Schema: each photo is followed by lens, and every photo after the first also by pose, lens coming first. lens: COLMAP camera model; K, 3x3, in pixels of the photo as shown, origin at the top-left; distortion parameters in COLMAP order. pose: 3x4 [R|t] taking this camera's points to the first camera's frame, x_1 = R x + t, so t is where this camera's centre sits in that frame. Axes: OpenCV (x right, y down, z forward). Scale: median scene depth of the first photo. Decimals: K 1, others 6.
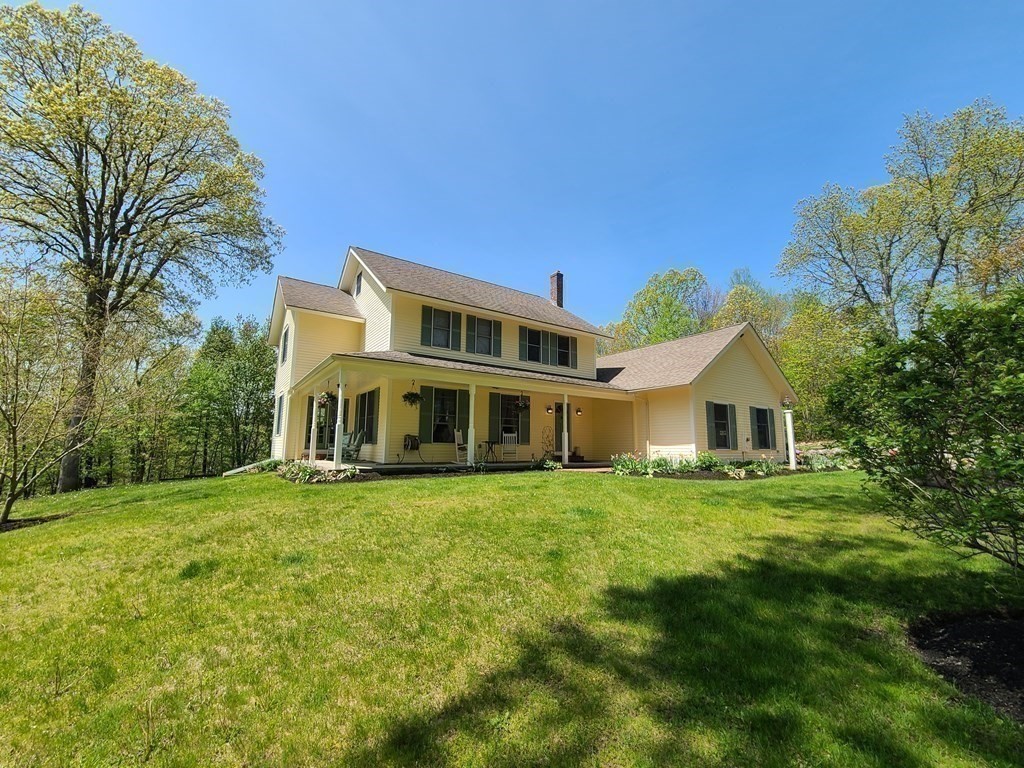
lens RADIAL K [[419.9, 0, 508.4], [0, 419.9, 389.3], [0, 0, 1]] dist [-0.001222, -0.000947]
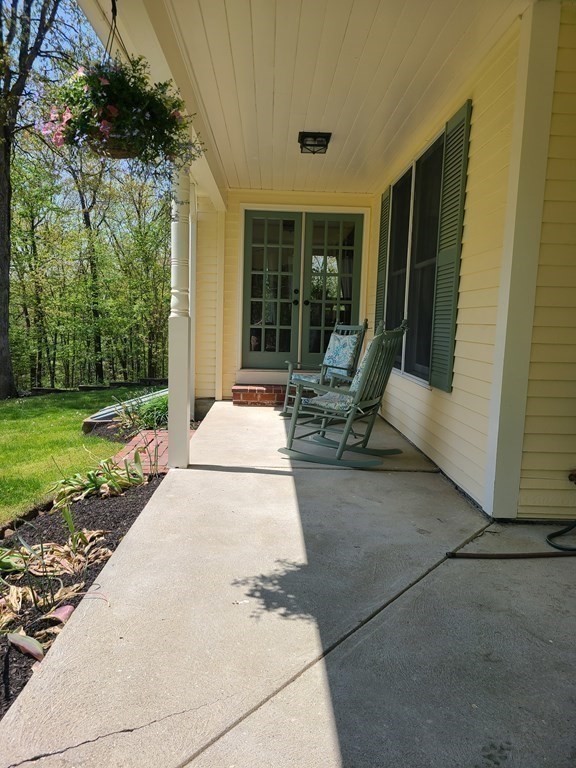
lens RADIAL K [[573.8, 0, 288.0], [0, 573.8, 384.0], [0, 0, 1]] dist [0.053831, -0.025175]
pose [[0.834935, 0.078931, -0.544659, -0.180969], [0.056867, 0.971991, 0.228032, 0.040611], [0.547403, -0.221365, 0.807061, 0.581761]]
